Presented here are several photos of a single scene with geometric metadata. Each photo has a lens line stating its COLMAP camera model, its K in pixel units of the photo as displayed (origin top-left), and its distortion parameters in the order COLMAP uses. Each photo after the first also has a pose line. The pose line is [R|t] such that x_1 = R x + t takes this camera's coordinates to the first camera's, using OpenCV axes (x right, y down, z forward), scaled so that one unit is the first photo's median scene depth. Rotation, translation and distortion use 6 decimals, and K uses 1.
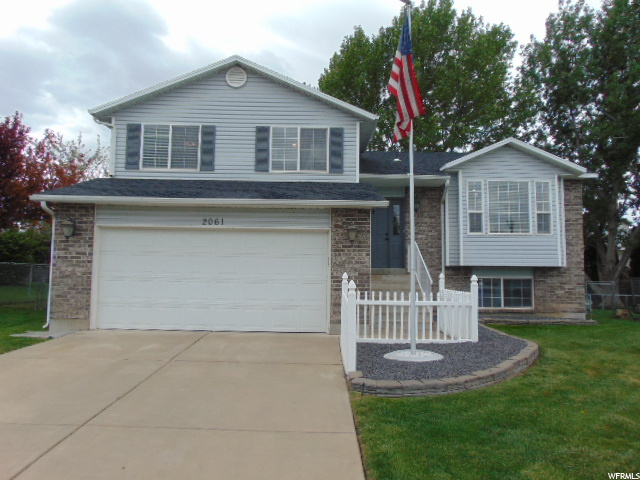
lens RADIAL K [[479.4, 0, 319.6], [0, 479.4, 239.7], [0, 0, 1]] dist [-0.025930, 0.050656]
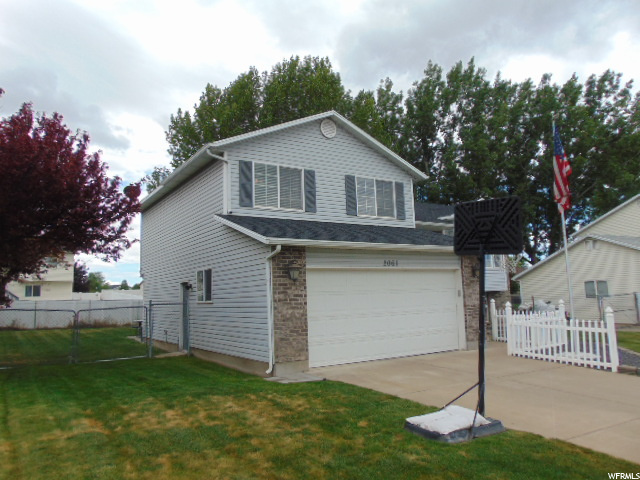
lens RADIAL K [[479.4, 0, 319.5], [0, 479.4, 243.2], [0, 0, 1]] dist [-0.025930, 0.050656]
pose [[0.845831, 0.016861, 0.533184, -0.777645], [0.003209, 0.999321, -0.036692, -0.034790], [-0.533441, 0.032746, 0.845203, 0.085957]]
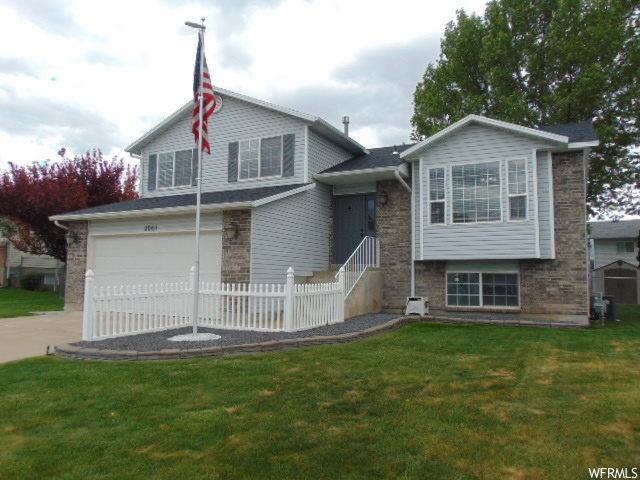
lens RADIAL K [[479.4, 0, 318.6], [0, 479.4, 237.7], [0, 0, 1]] dist [-0.025930, 0.050656]
pose [[0.876806, -0.042827, -0.478932, 0.601244], [0.038384, 0.999081, -0.019068, 0.022529], [0.479309, -0.001665, 0.877645, 0.085198]]
